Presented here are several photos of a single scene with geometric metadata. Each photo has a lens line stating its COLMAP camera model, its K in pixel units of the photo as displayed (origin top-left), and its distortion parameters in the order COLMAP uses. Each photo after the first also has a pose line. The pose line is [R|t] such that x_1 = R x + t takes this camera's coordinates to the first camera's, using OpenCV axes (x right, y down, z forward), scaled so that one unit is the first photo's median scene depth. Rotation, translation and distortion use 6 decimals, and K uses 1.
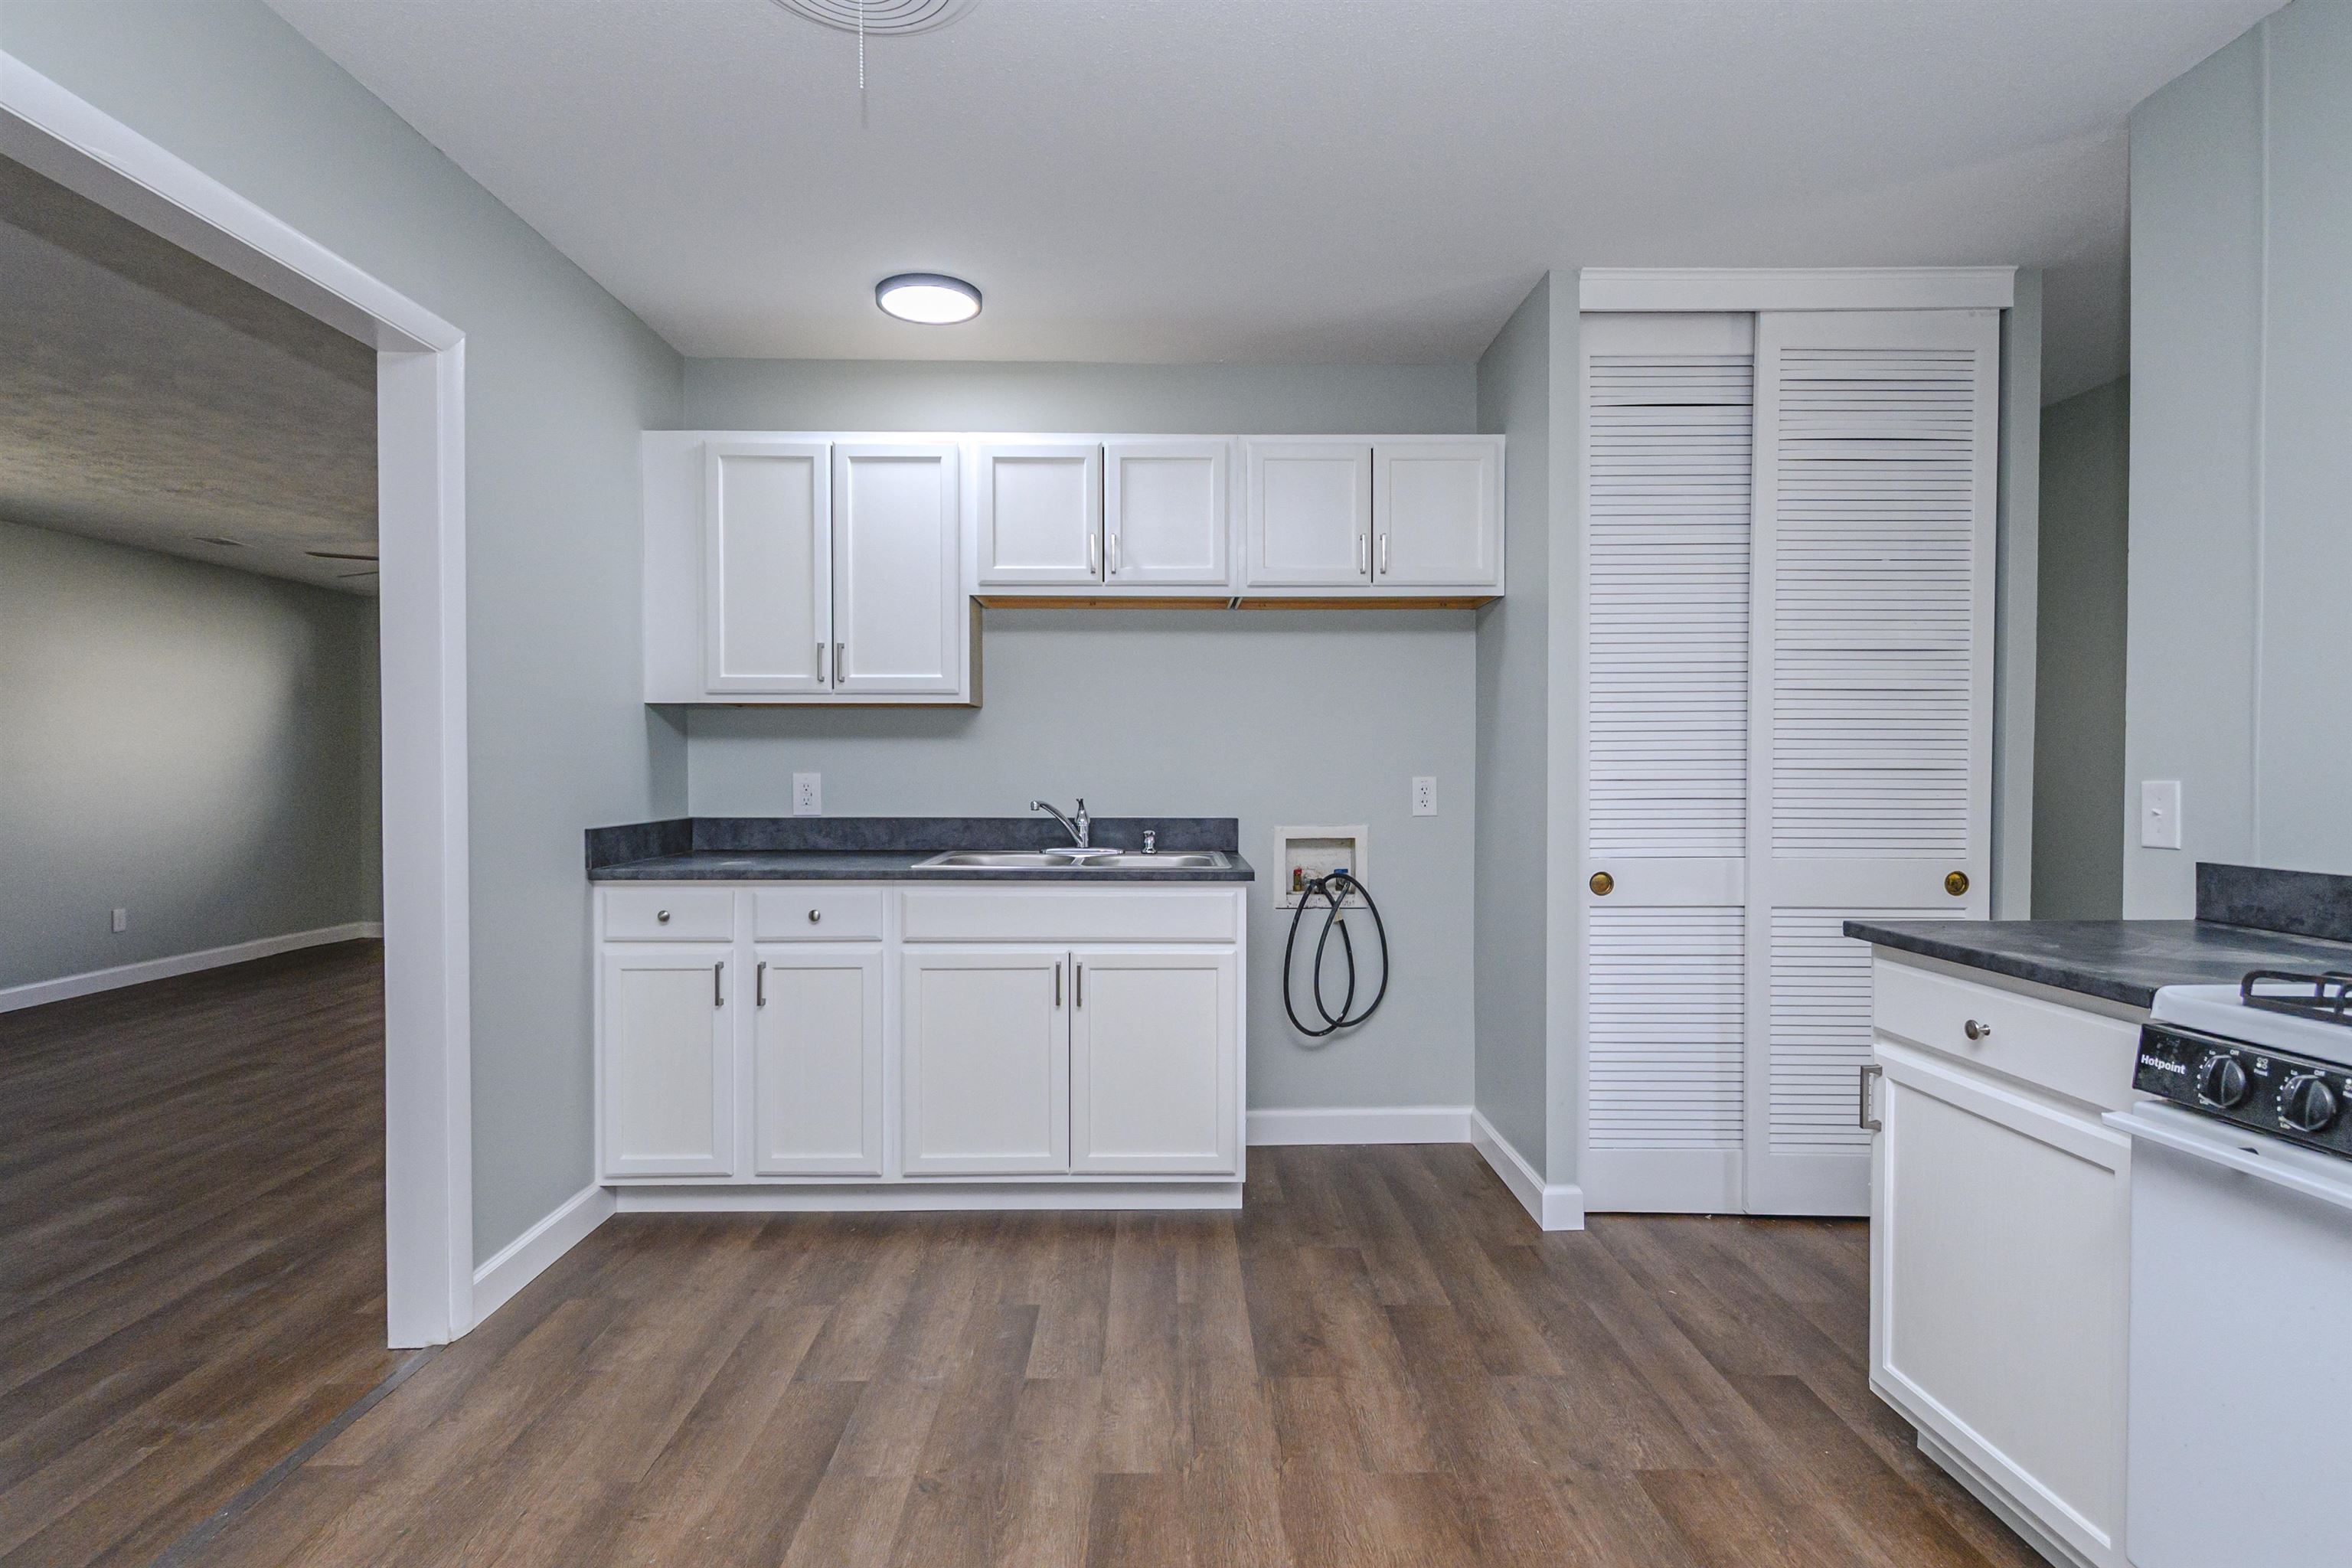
lens RADIAL K [[1171.4, 0, 1170.1], [0, 1171.4, 780.6], [0, 0, 1]] dist [0.002749, -0.001799]
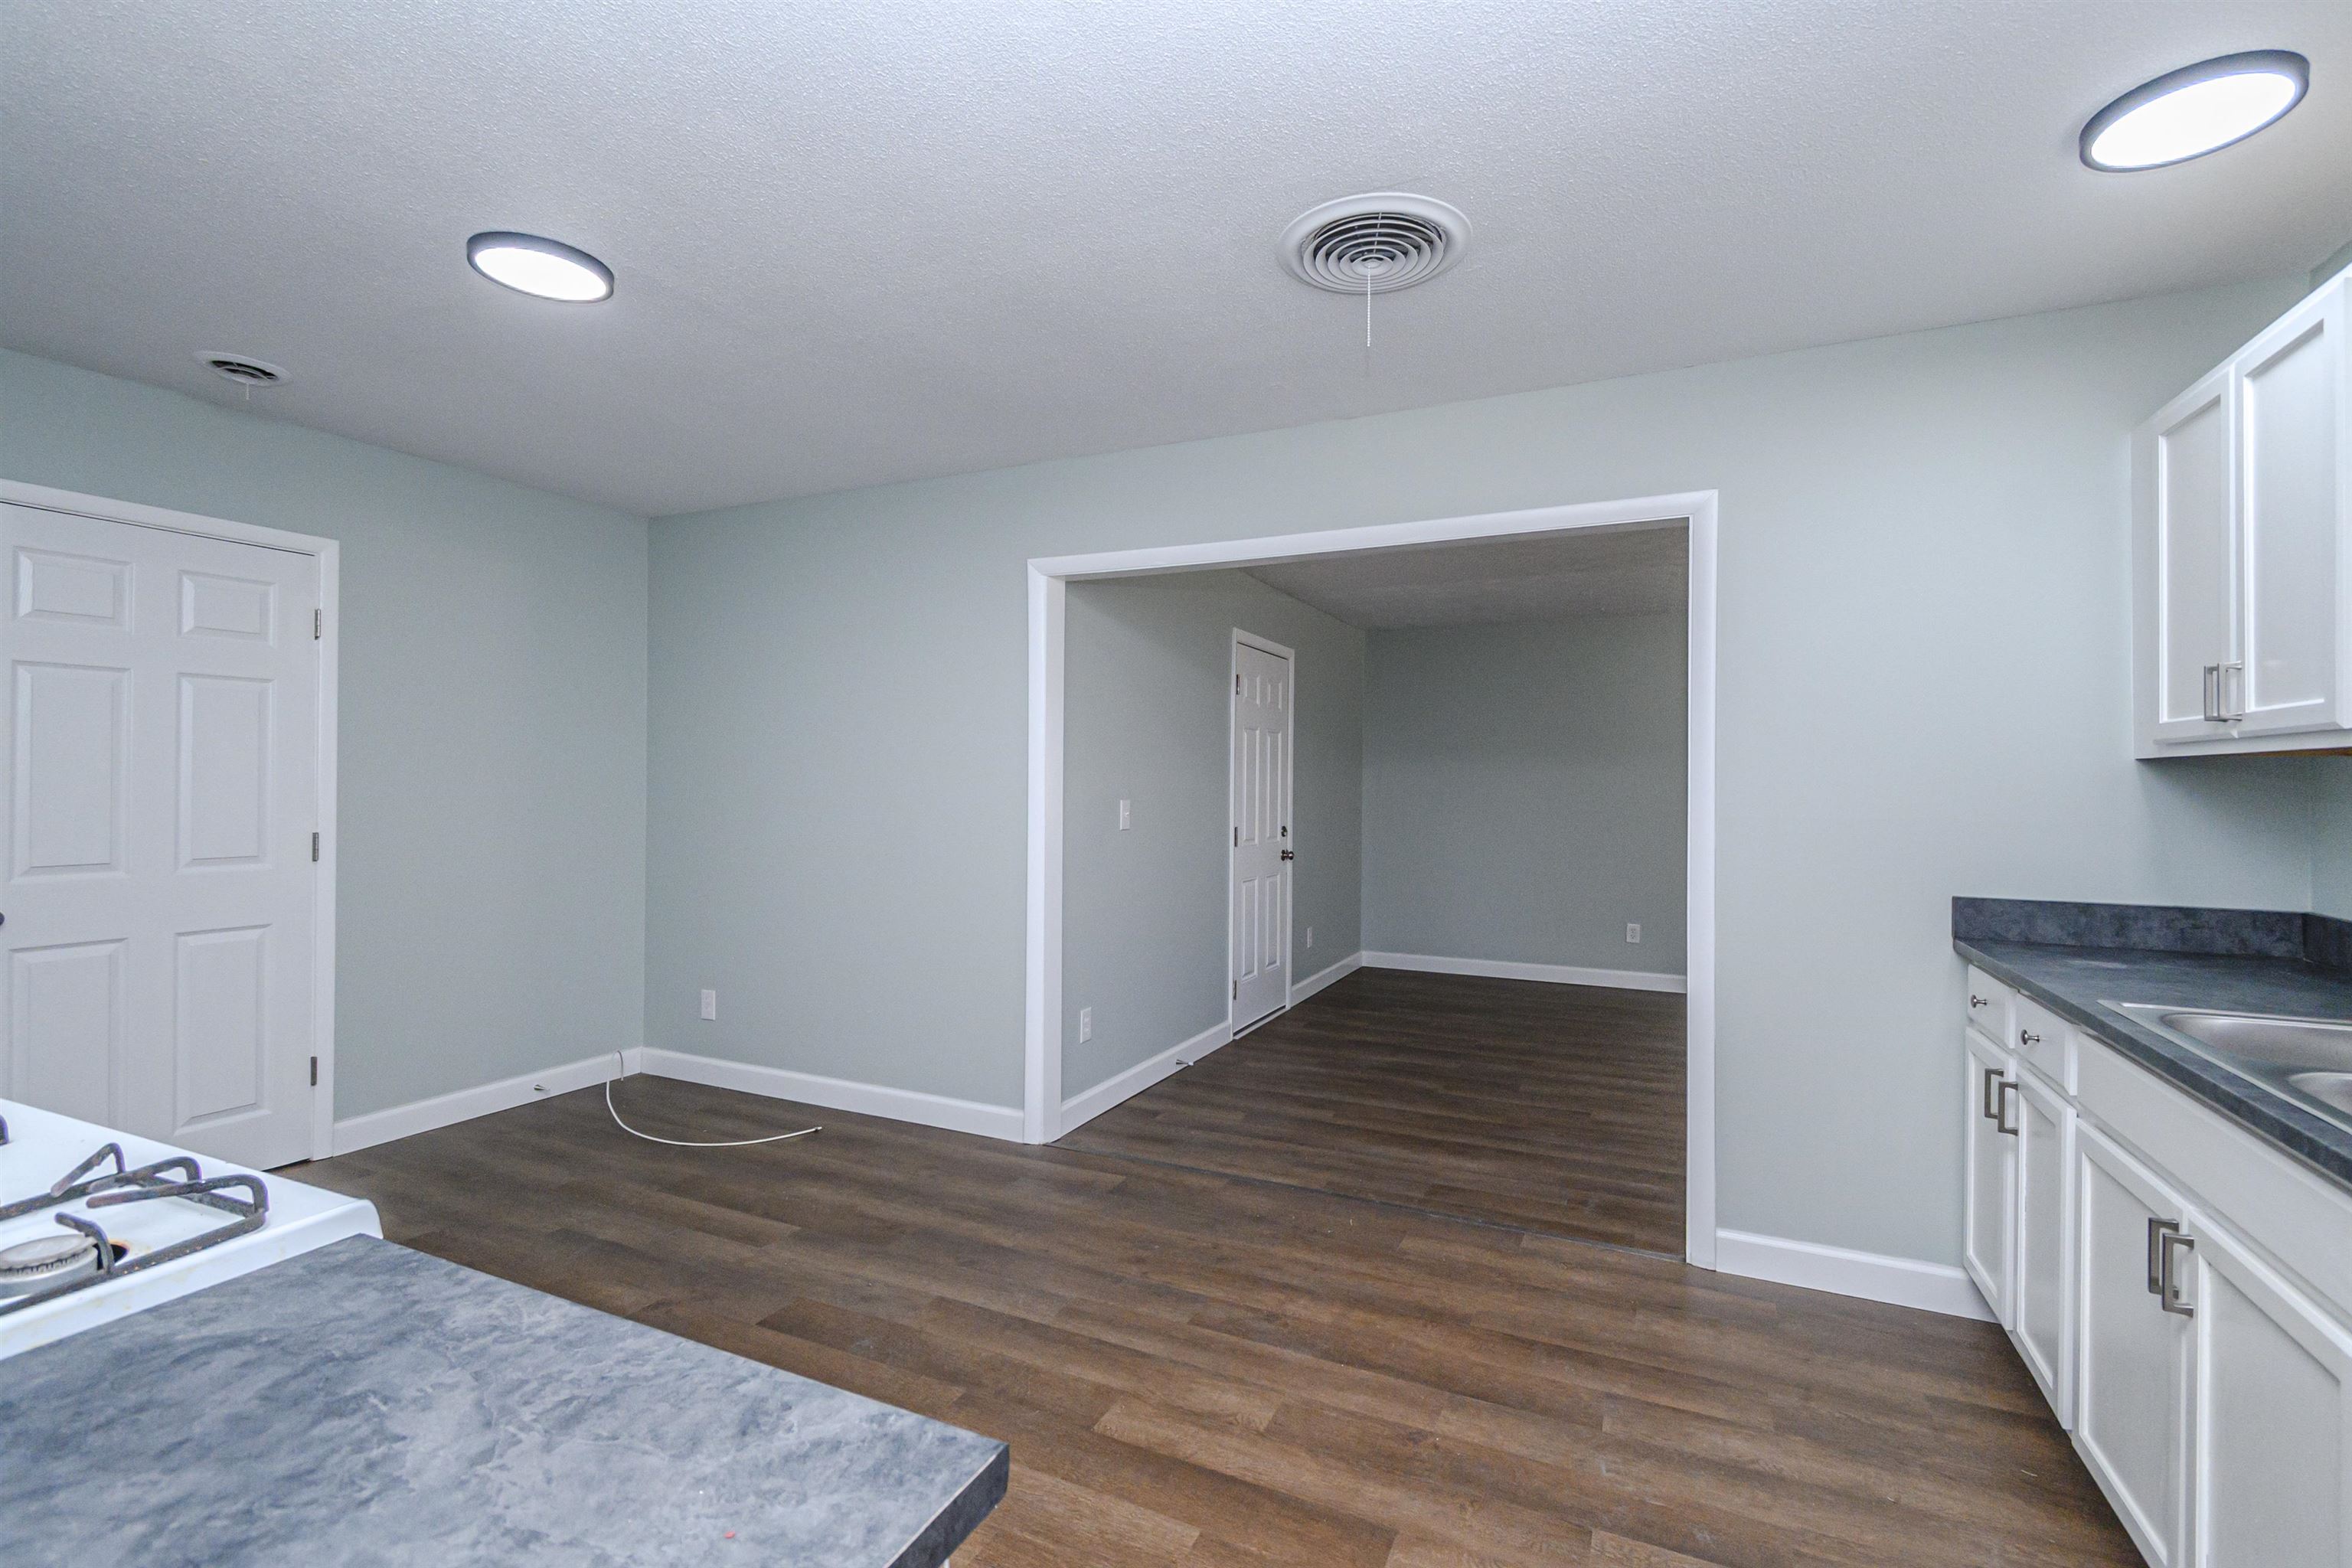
lens RADIAL K [[1062.3, 0, 1166.1], [0, 1062.3, 783.8], [0, 0, 1]] dist [0.013858, -0.004149]
pose [[-0.452593, 0.004414, -0.891706, 0.564943], [-0.016506, 0.999775, 0.013327, -0.046674], [0.891565, 0.020750, -0.452418, 0.808548]]
